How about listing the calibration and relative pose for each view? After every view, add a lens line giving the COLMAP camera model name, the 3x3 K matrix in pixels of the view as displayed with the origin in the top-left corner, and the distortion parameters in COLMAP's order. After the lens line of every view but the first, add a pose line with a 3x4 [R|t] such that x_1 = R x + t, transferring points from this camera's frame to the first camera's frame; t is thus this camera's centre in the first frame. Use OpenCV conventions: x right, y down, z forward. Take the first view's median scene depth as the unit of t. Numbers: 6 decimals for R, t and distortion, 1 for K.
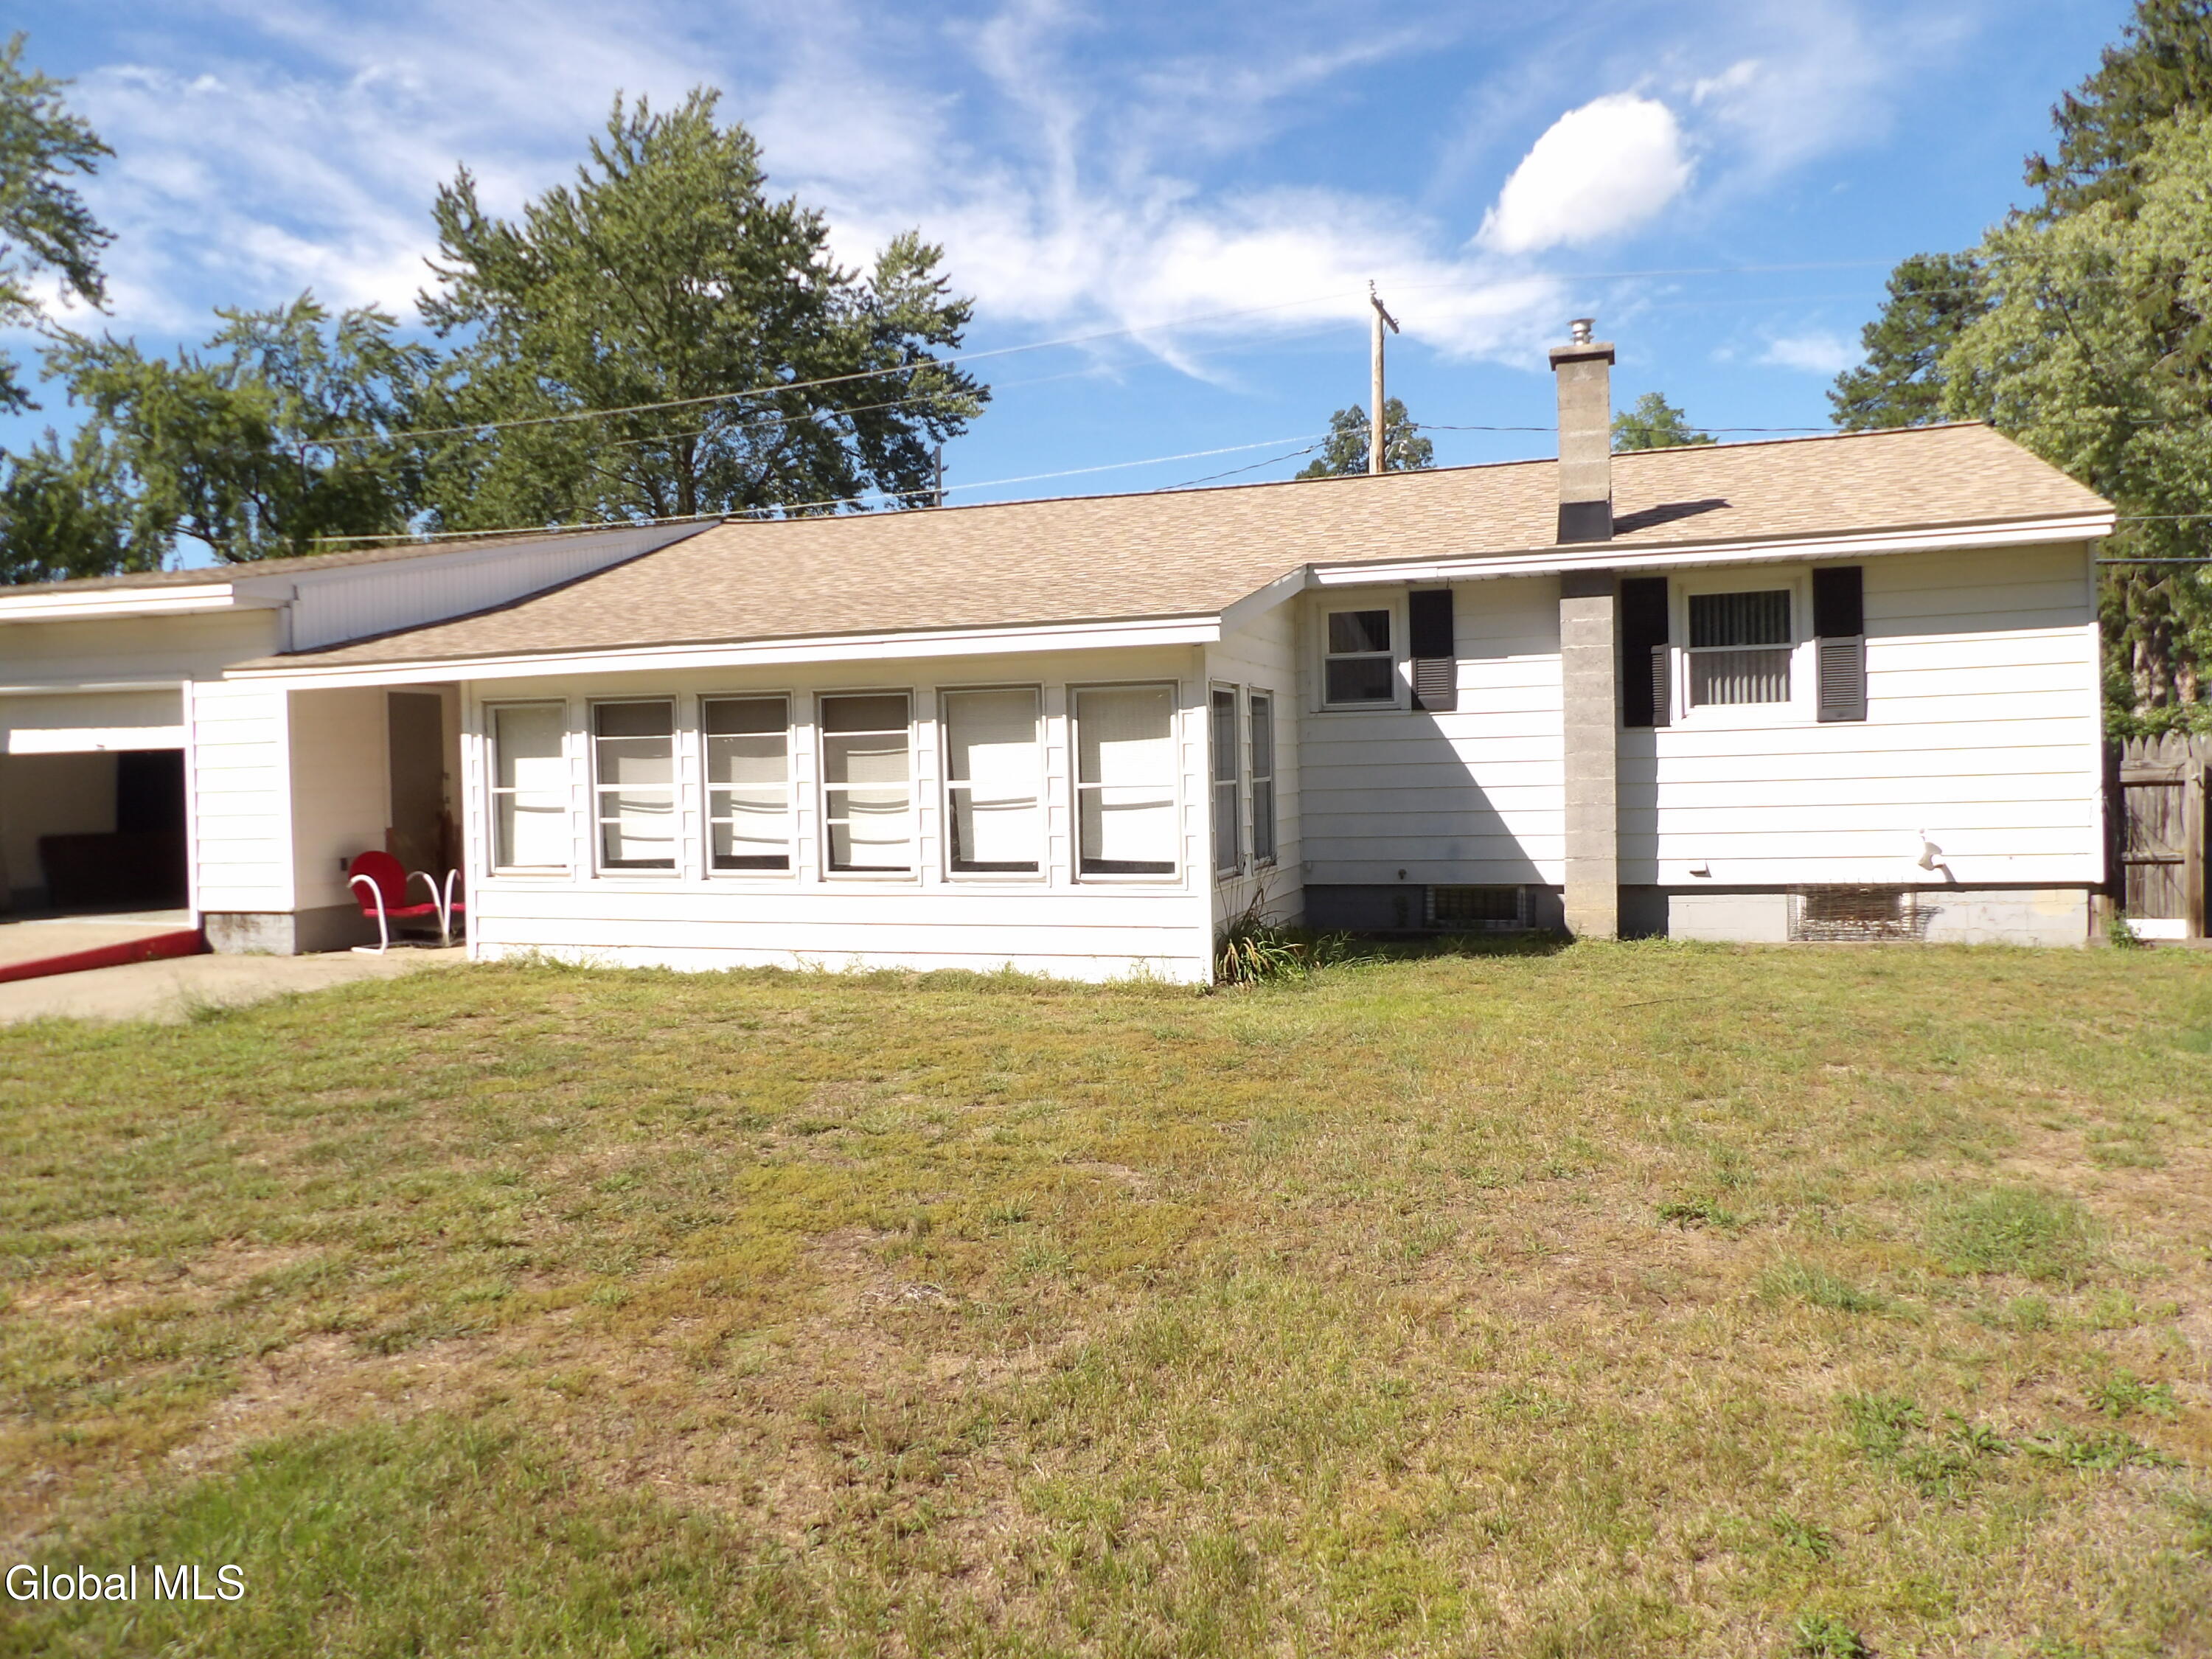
lens RADIAL K [[1586.3, 0, 1111.4], [0, 1586.3, 814.0], [0, 0, 1]] dist [-0.015655, 0.010622]
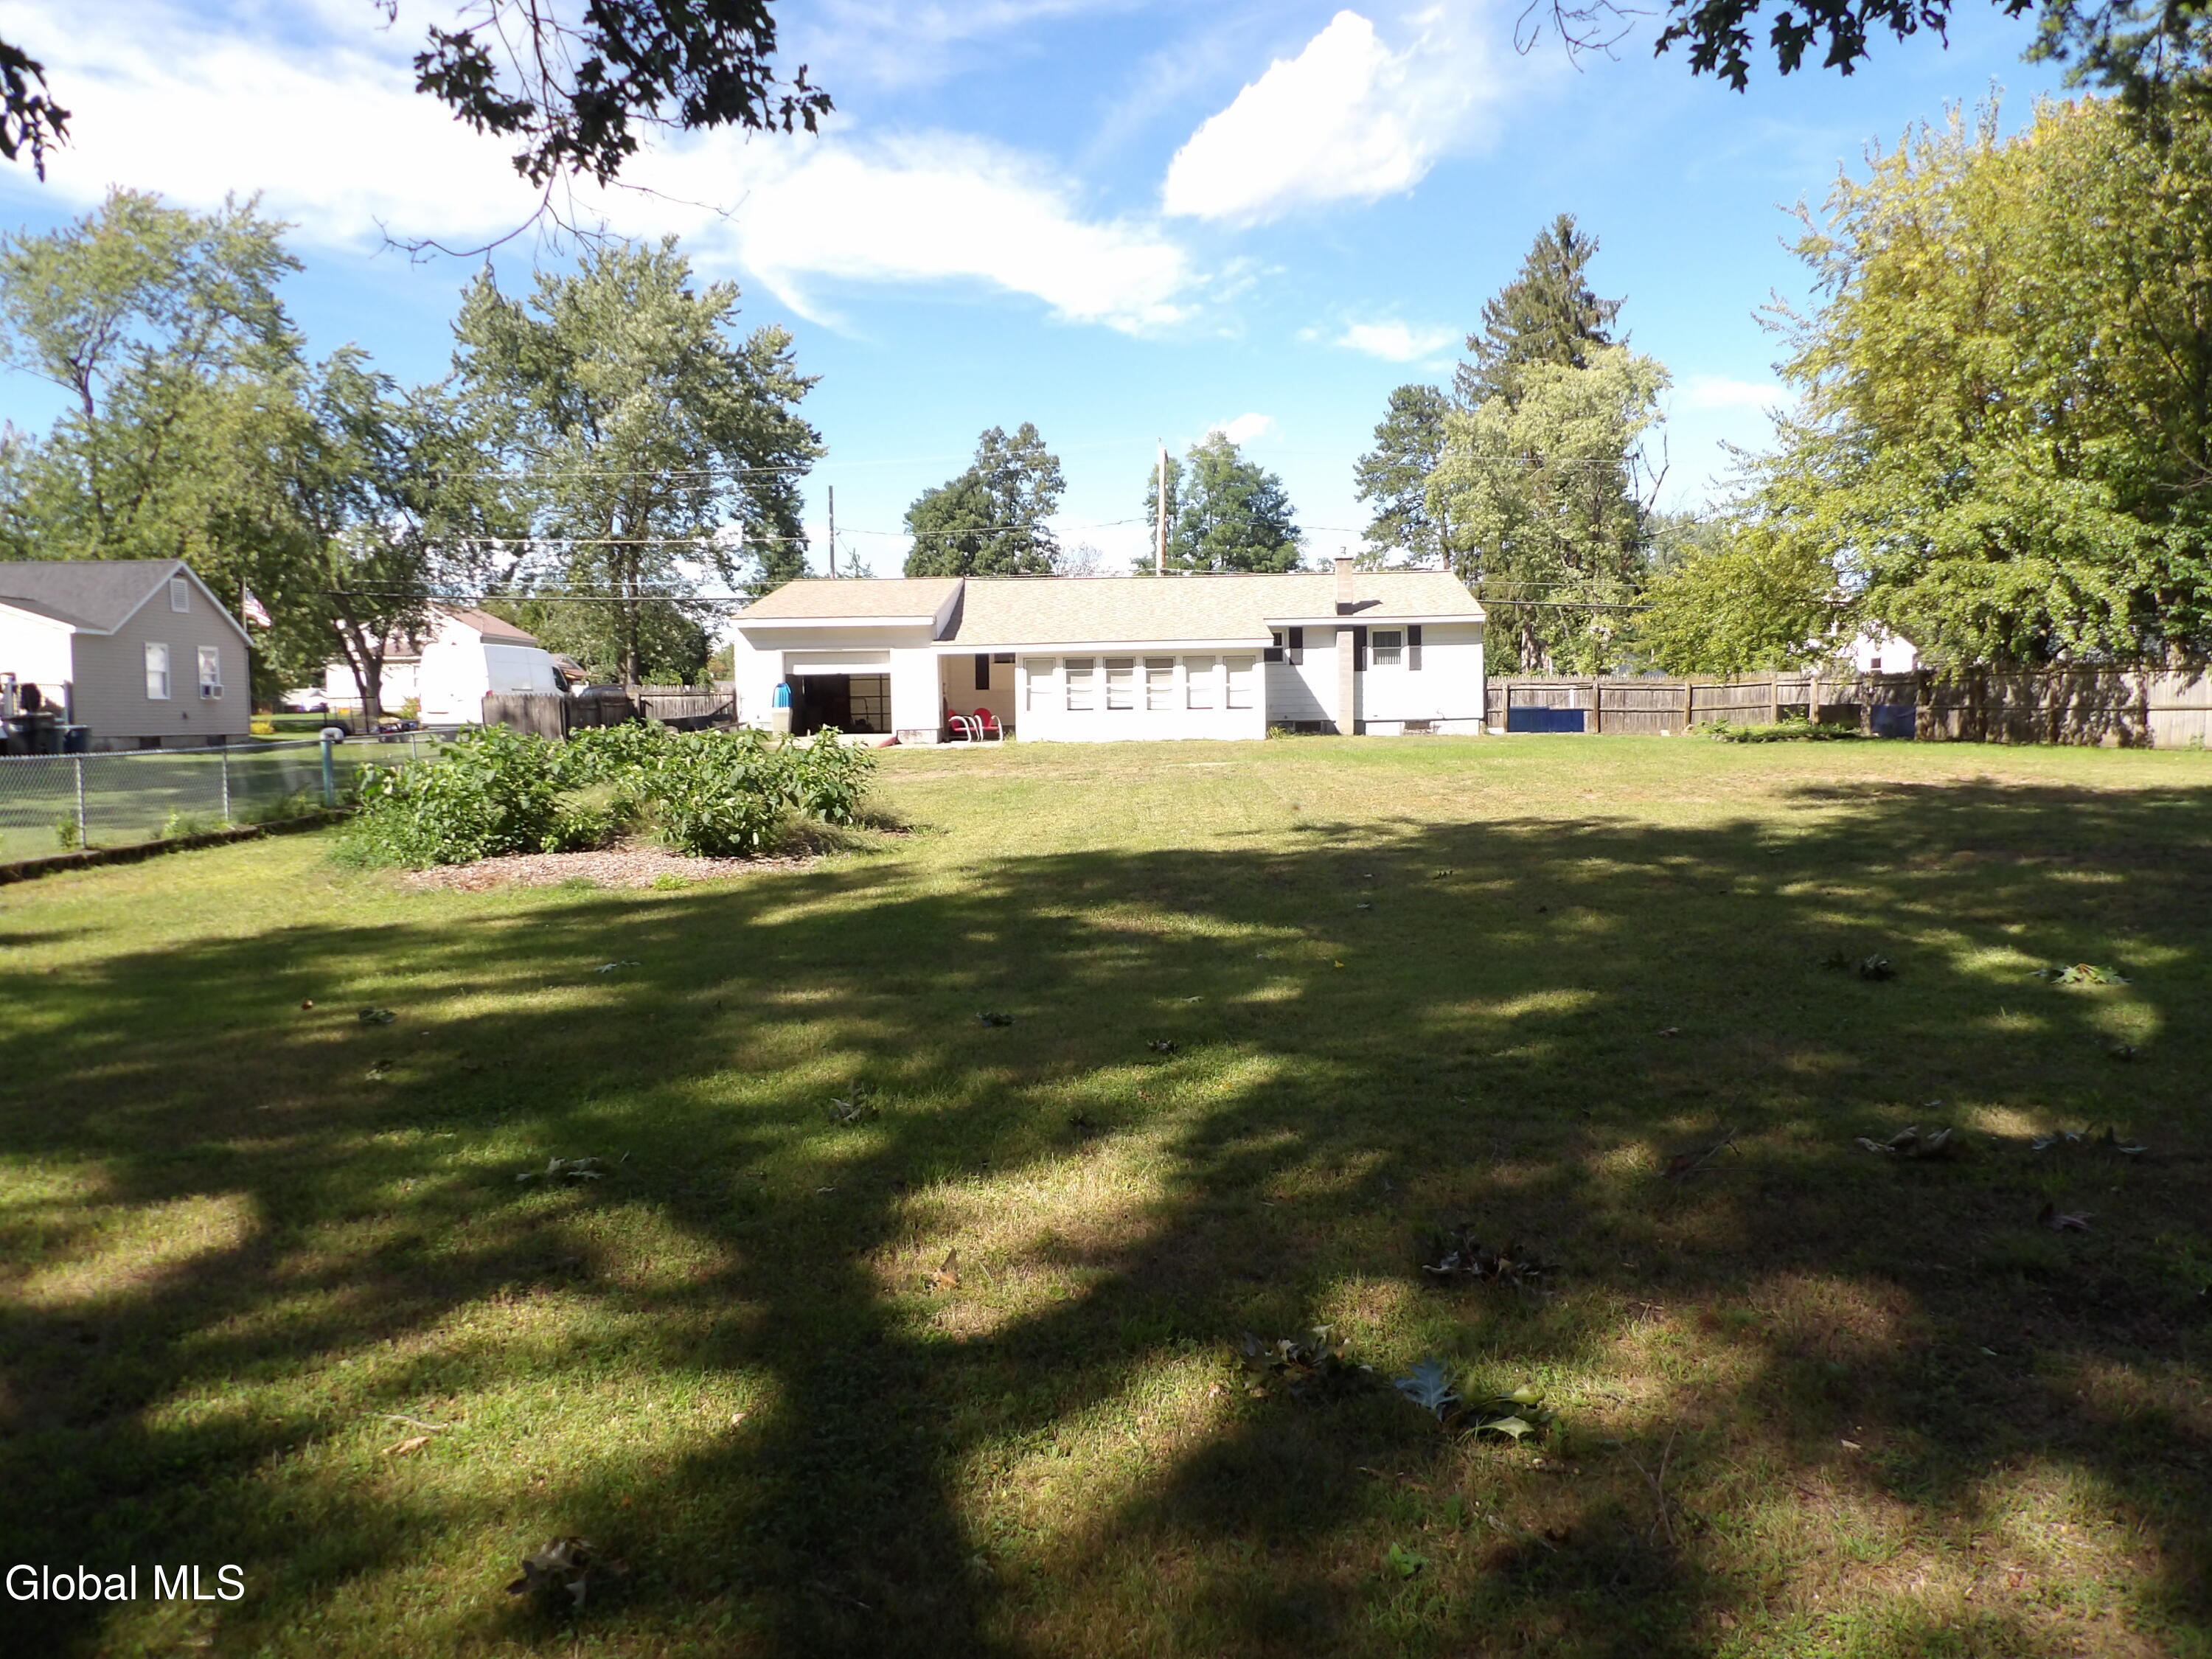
lens RADIAL K [[1586.3, 0, 1111.4], [0, 1586.3, 814.0], [0, 0, 1]] dist [-0.015655, 0.010622]
pose [[0.954239, -0.010797, 0.298849, -1.147552], [0.002105, 0.999566, 0.029391, 0.143416], [-0.299037, -0.027417, 0.953848, -2.001657]]
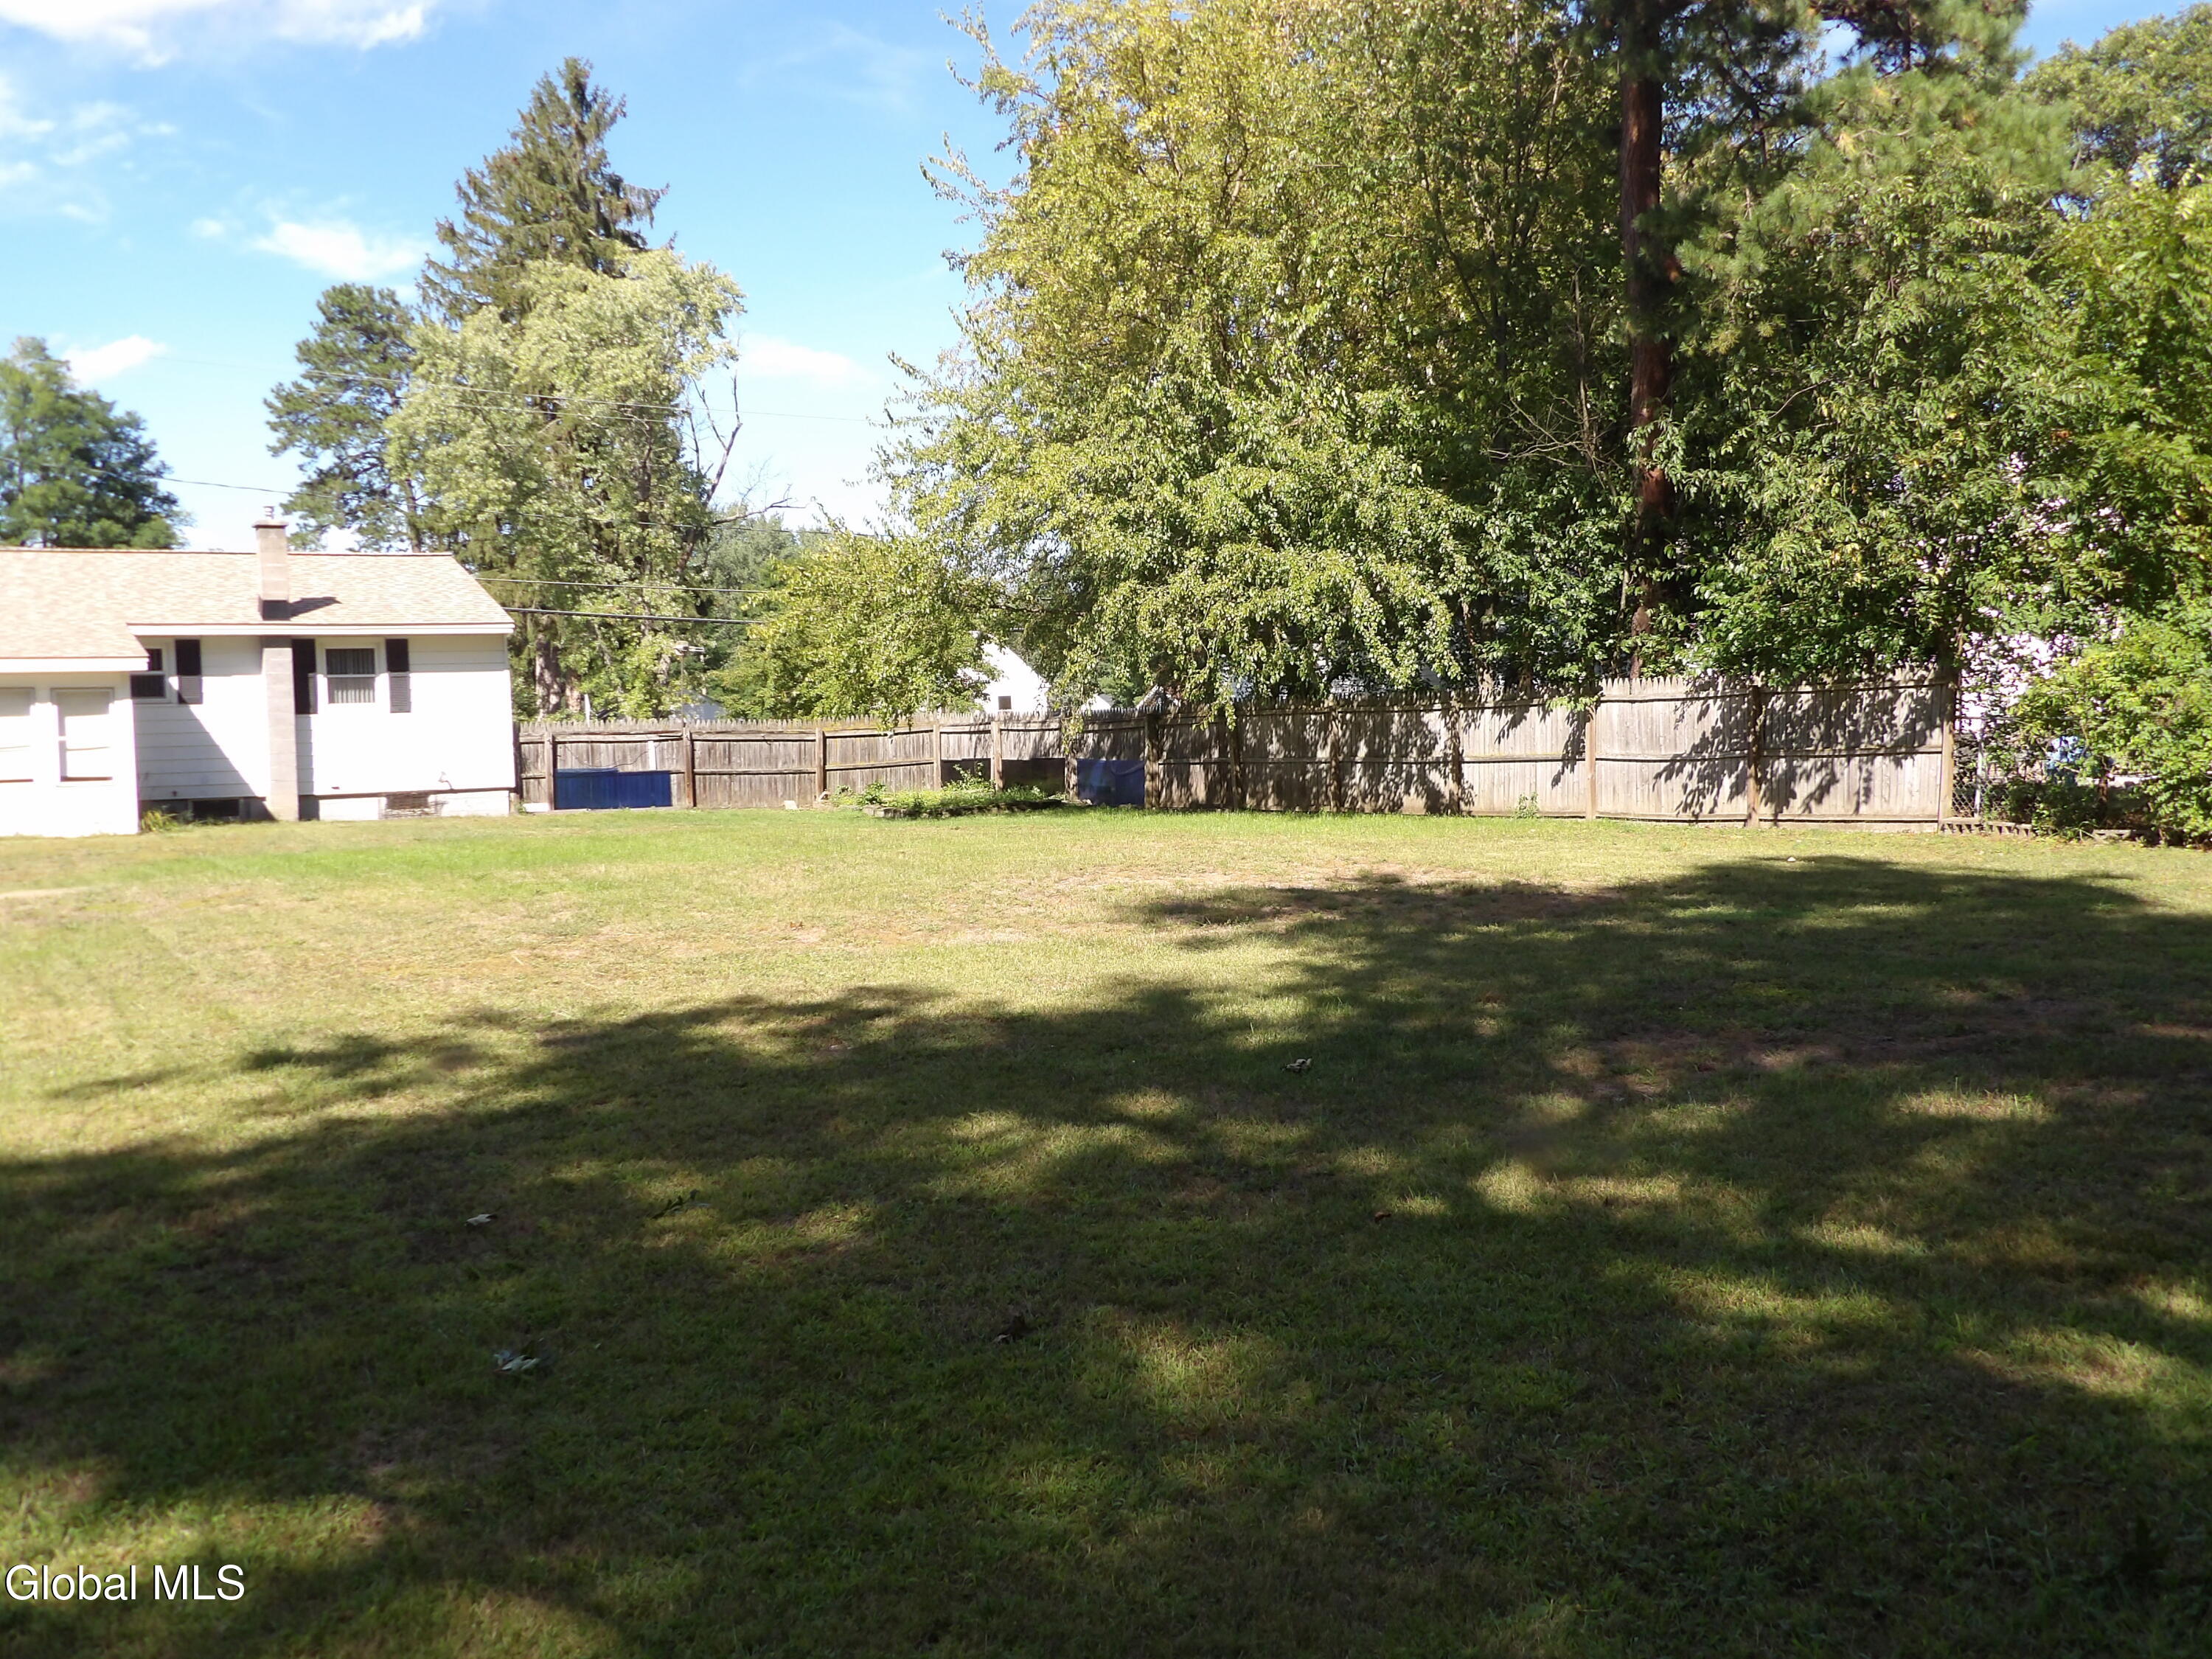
lens RADIAL K [[2174.9, 0, 1107.3], [0, 2174.9, 820.3], [0, 0, 1]] dist [-0.012019, 0.022109]
pose [[0.678274, -0.021100, 0.734506, -0.976789], [0.034401, 0.999403, -0.003058, 0.119692], [-0.734003, 0.027343, 0.678595, -1.564596]]
